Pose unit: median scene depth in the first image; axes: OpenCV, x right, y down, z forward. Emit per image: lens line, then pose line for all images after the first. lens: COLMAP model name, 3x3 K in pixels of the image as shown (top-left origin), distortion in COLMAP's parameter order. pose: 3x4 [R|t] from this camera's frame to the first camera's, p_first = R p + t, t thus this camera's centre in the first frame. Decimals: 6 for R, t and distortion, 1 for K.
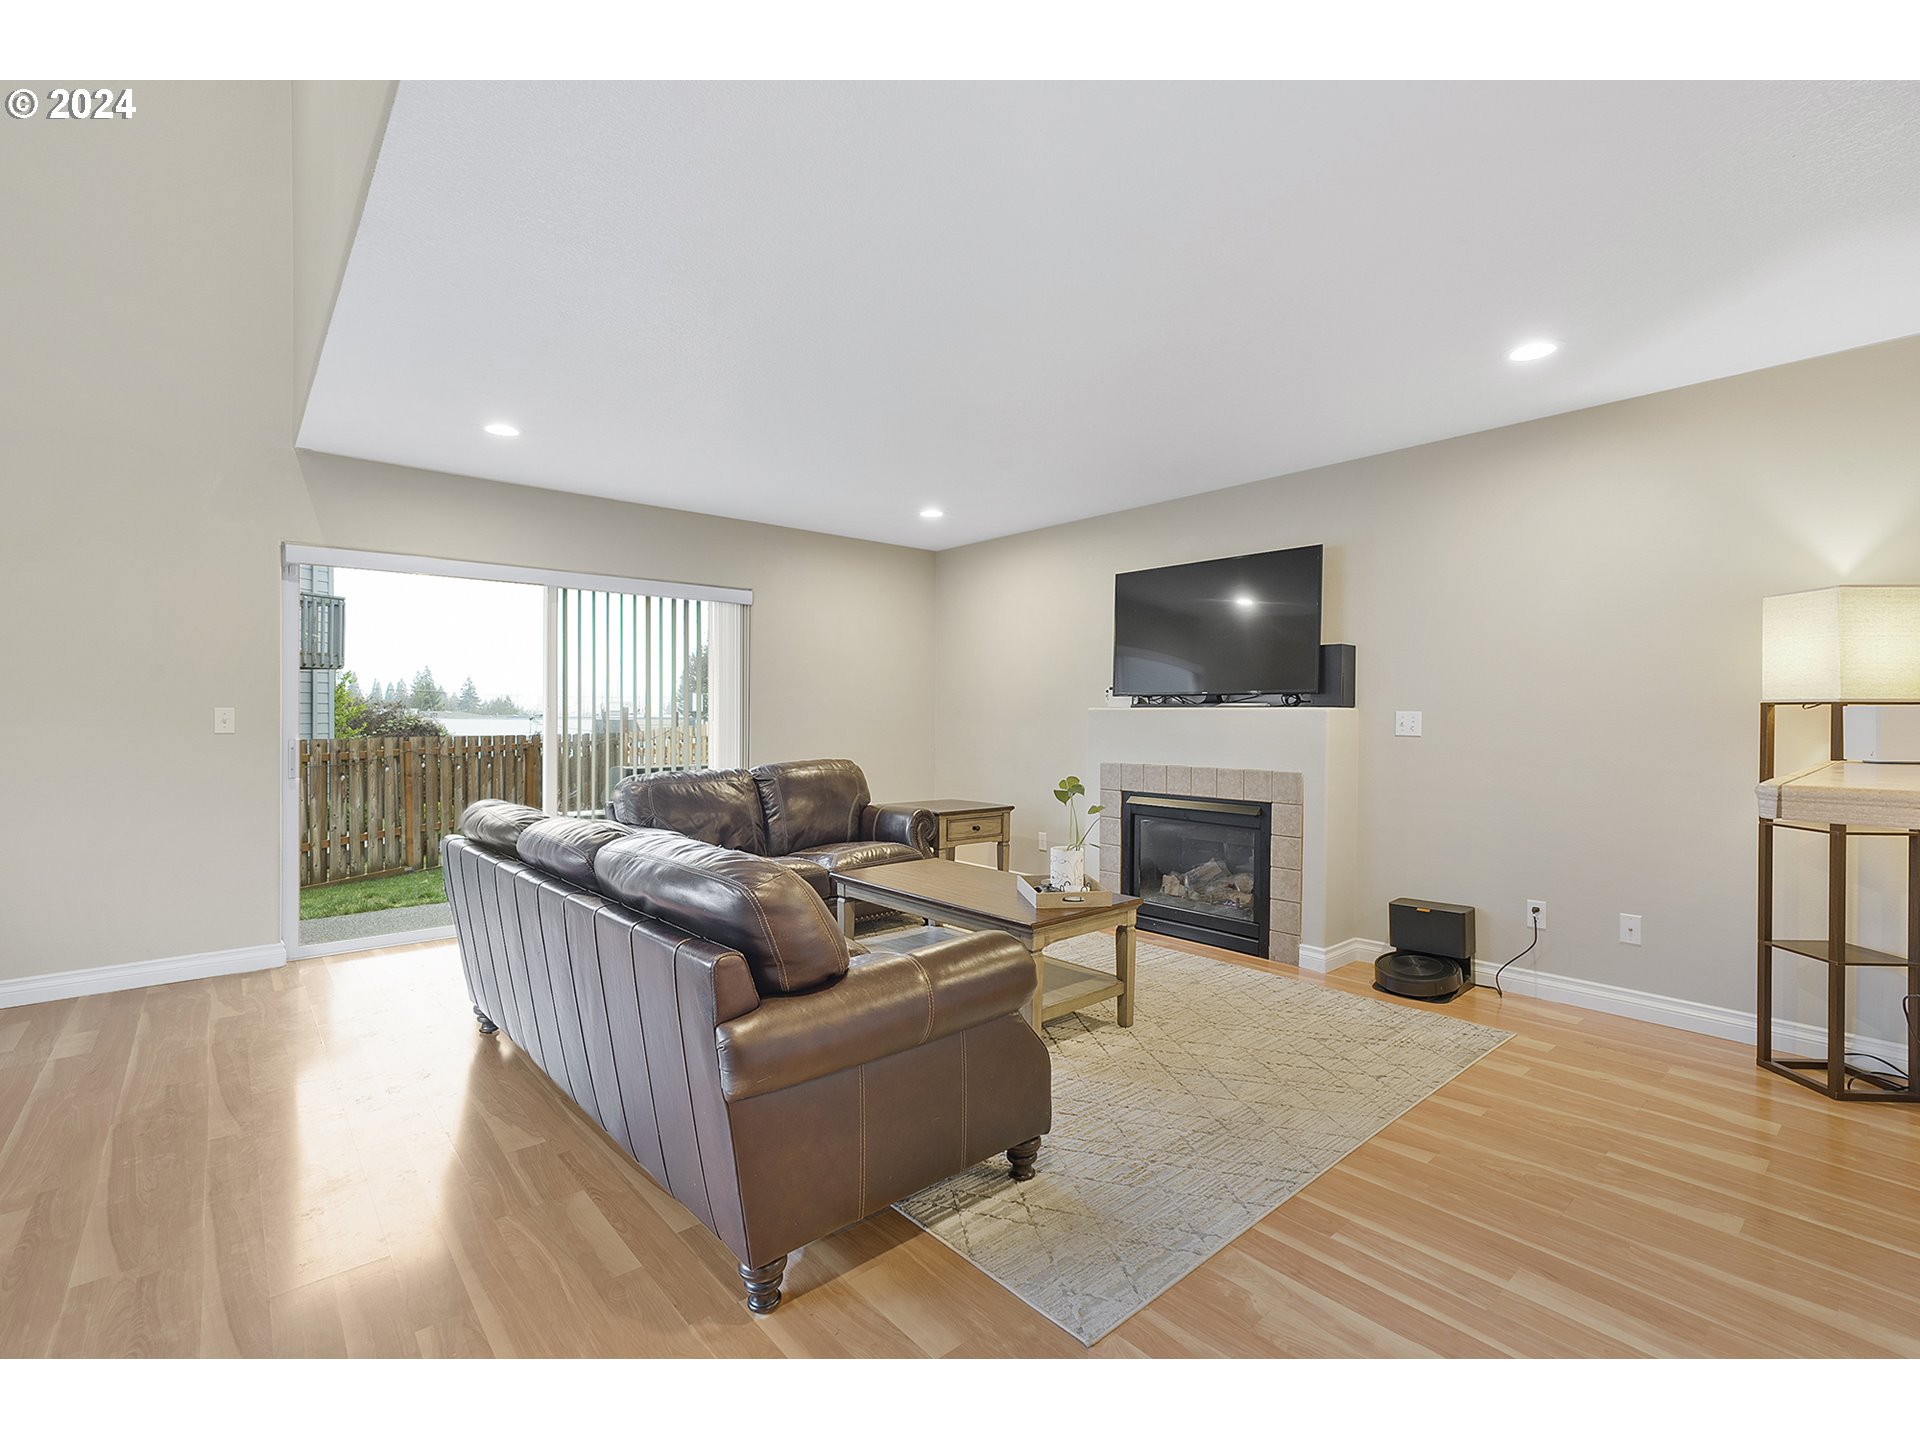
lens RADIAL K [[868.3, 0, 966.7], [0, 868.3, 717.7], [0, 0, 1]] dist [-0.011887, 0.003334]
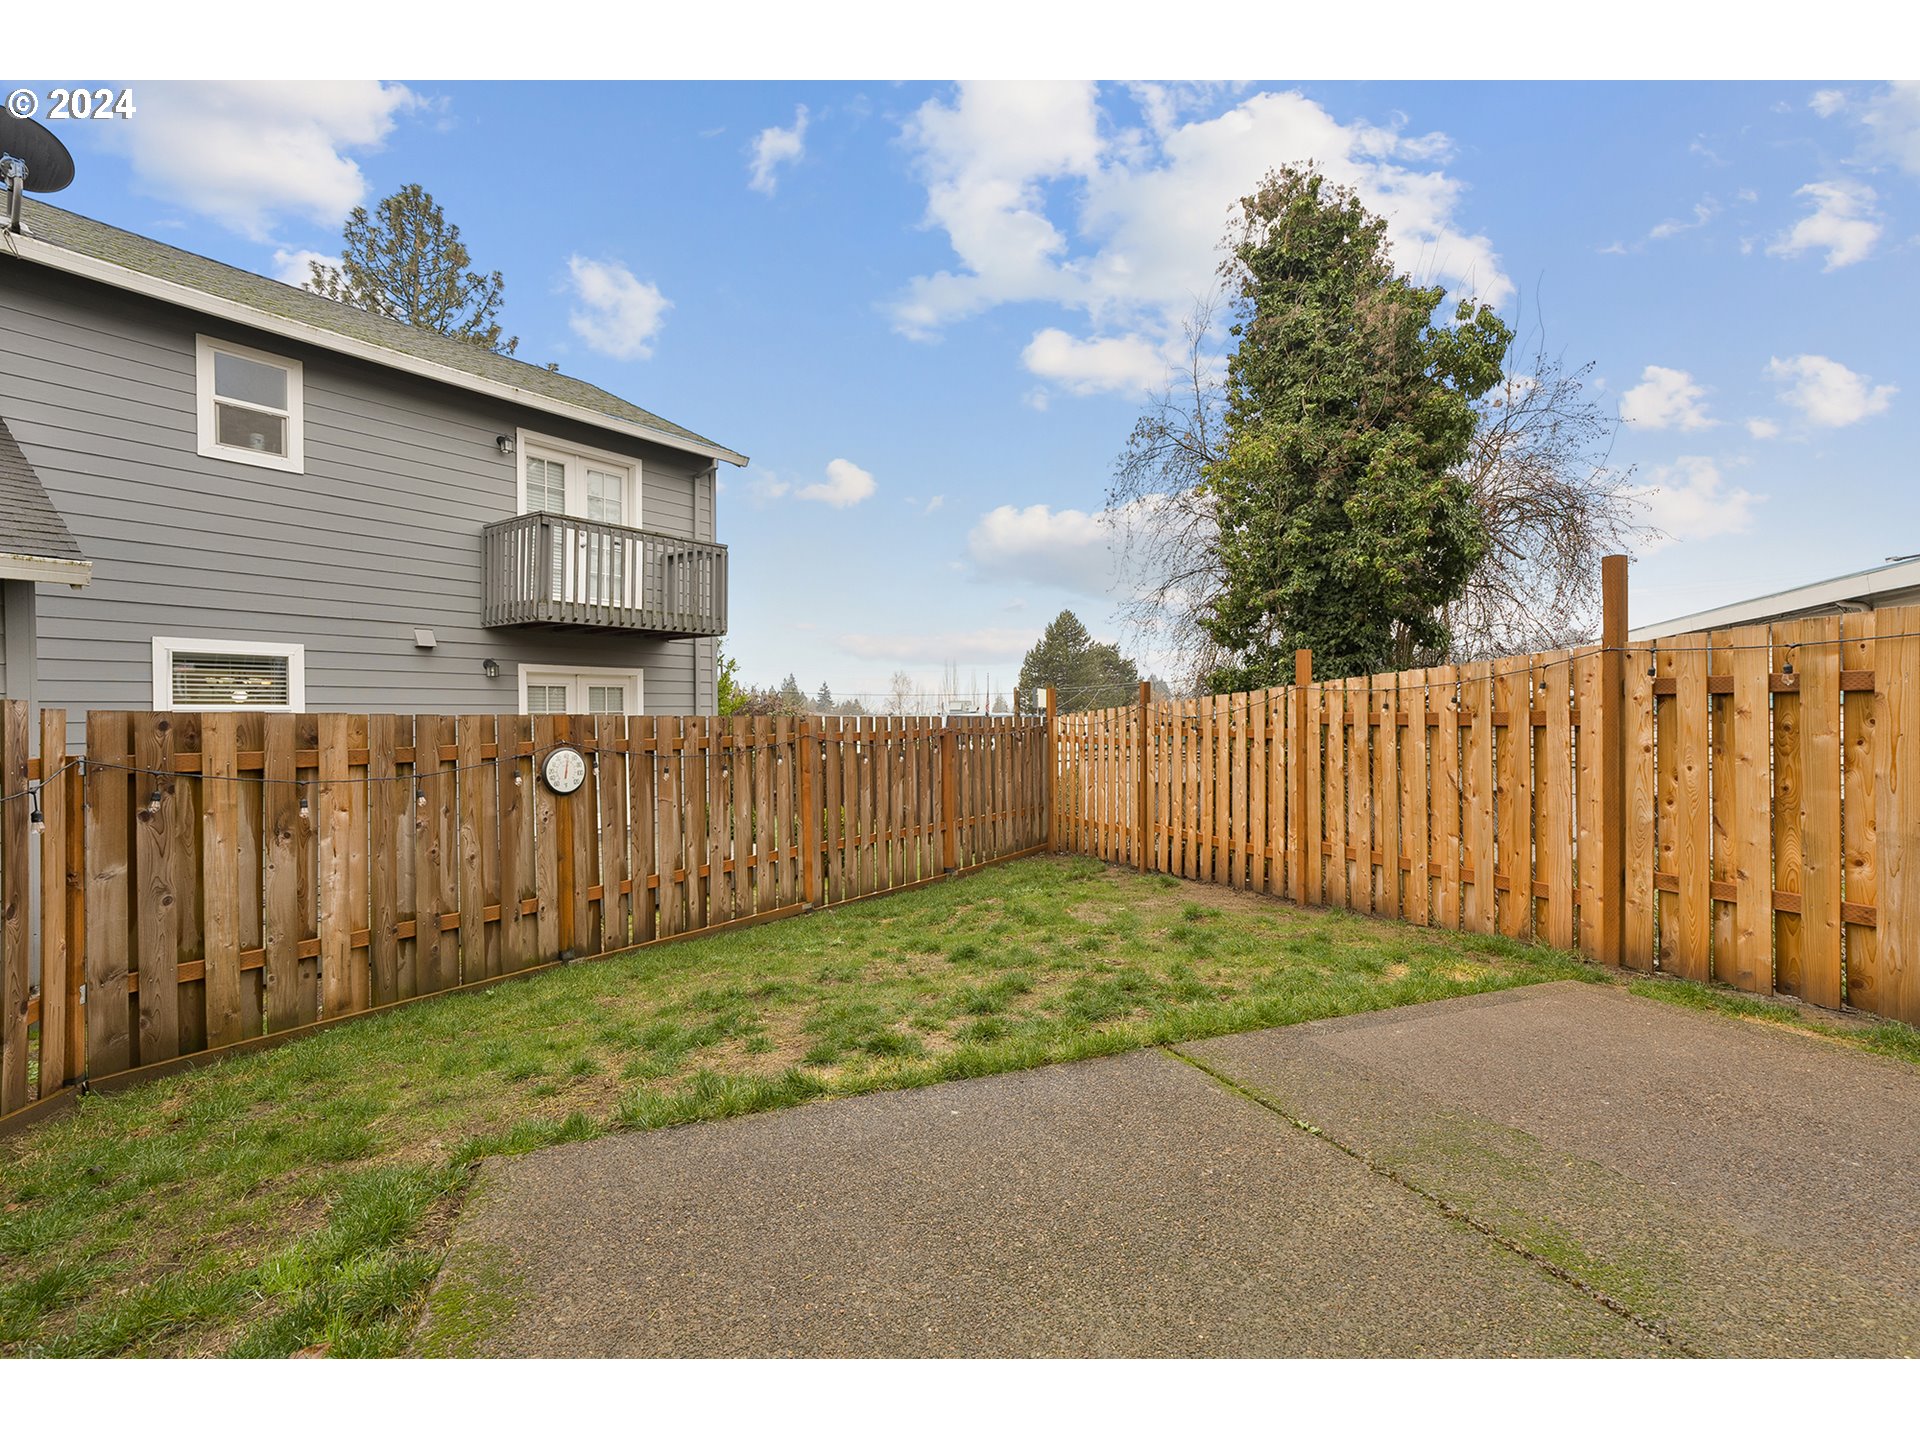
lens RADIAL K [[868.3, 0, 952.2], [0, 868.3, 718.8], [0, 0, 1]] dist [-0.011887, 0.003334]
pose [[0.930610, -0.006776, -0.365949, -0.297813], [0.007390, 0.999973, 0.000278, 0.027079], [0.365937, -0.002963, 0.930635, 0.418269]]
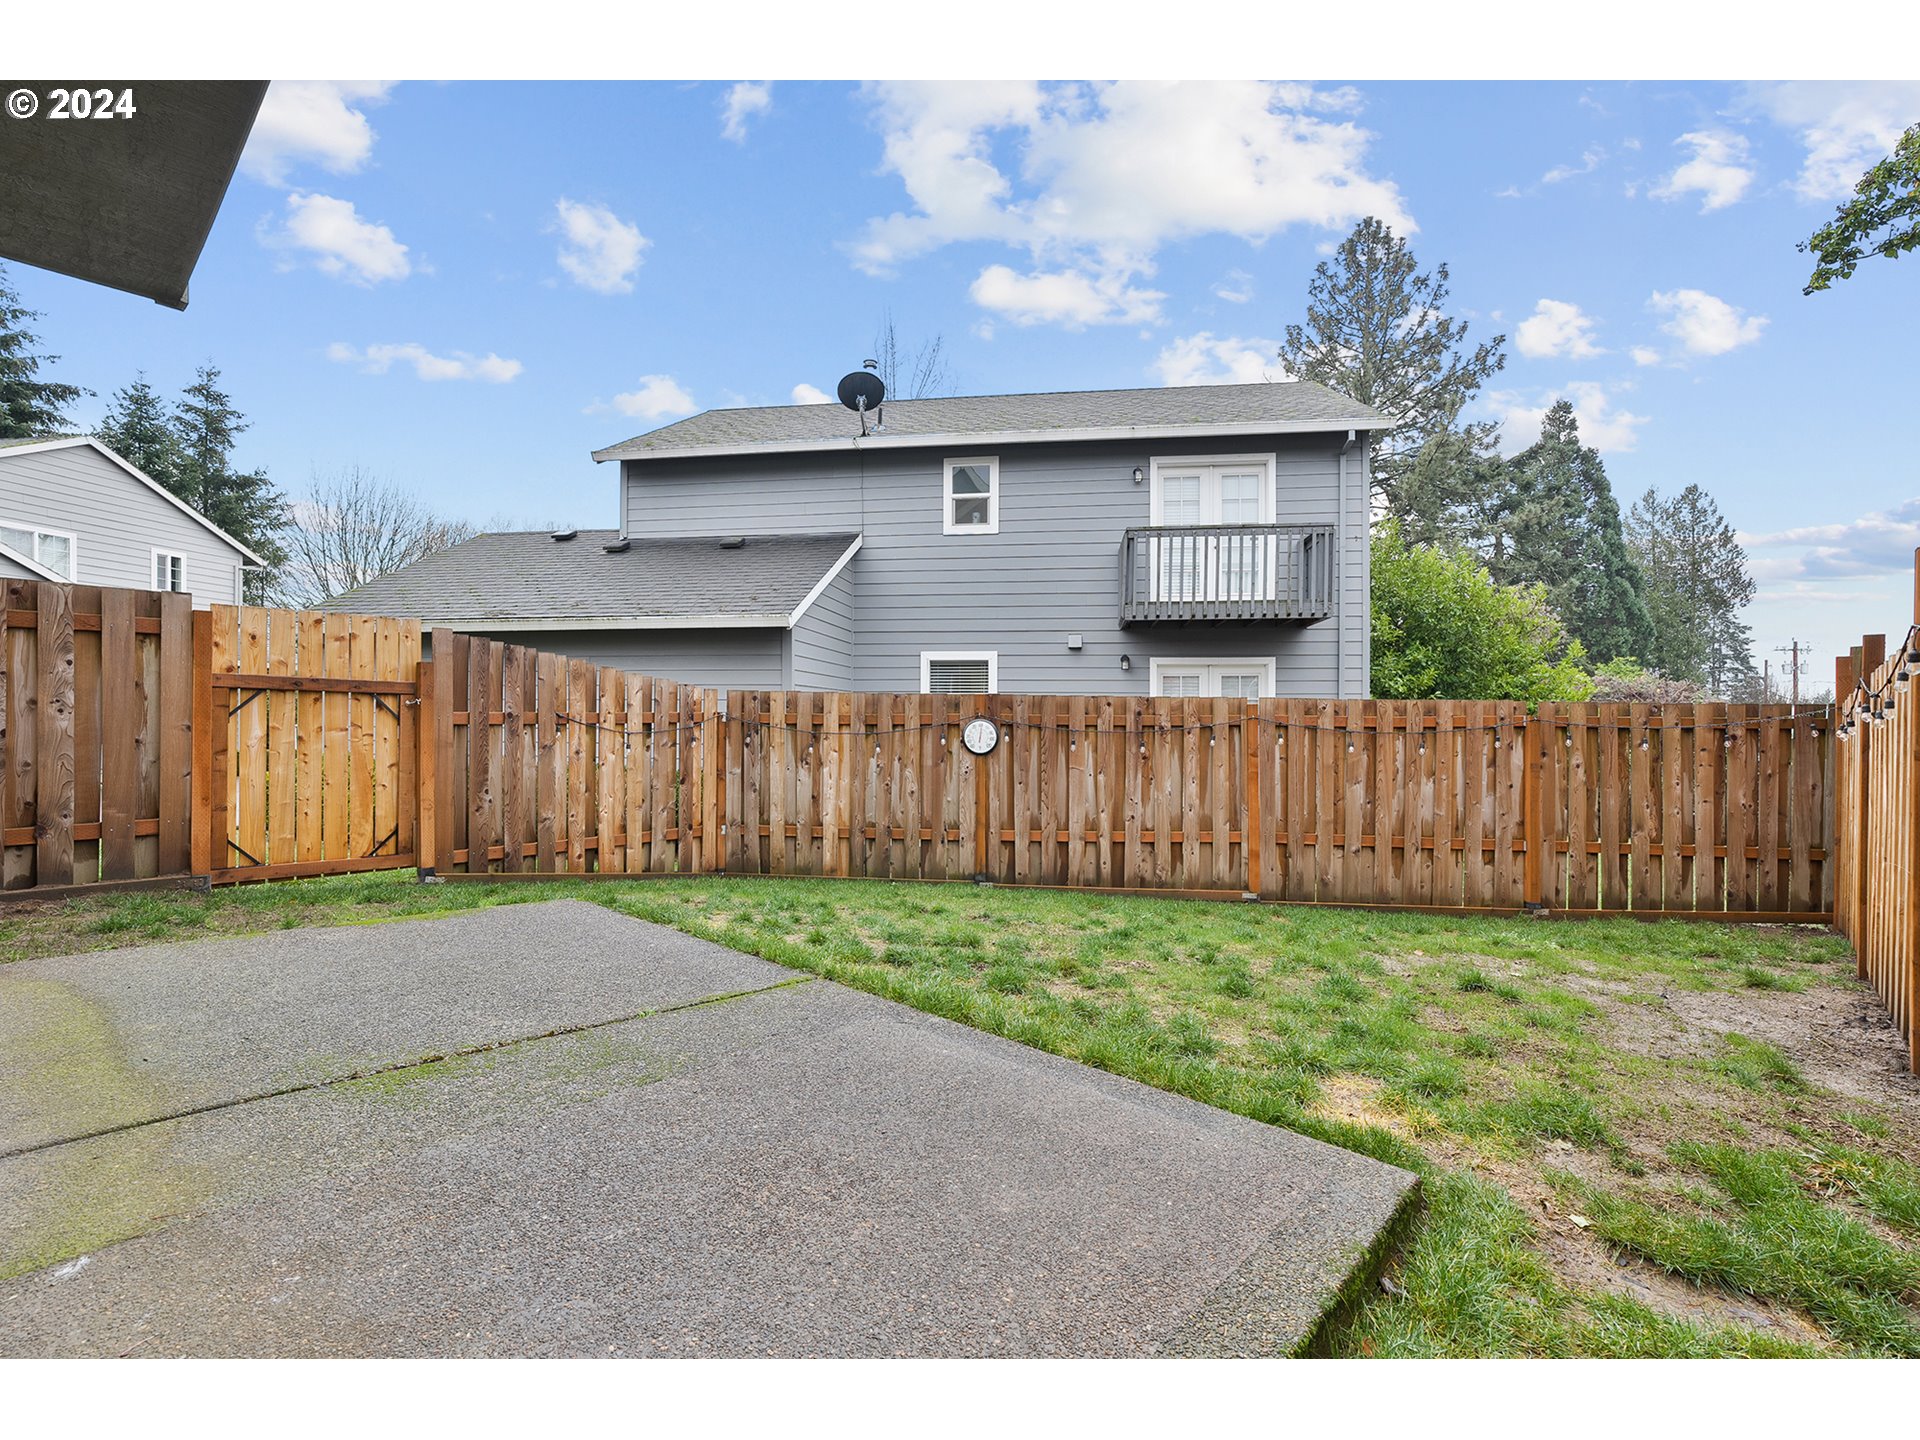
lens RADIAL K [[868.3, 0, 953.2], [0, 868.3, 718.8], [0, 0, 1]] dist [-0.011887, 0.003334]
pose [[0.111591, 0.002591, -0.993751, -0.013102], [-0.009314, 0.999955, 0.001561, 0.042646], [0.993711, 0.009081, 0.111610, 0.735556]]
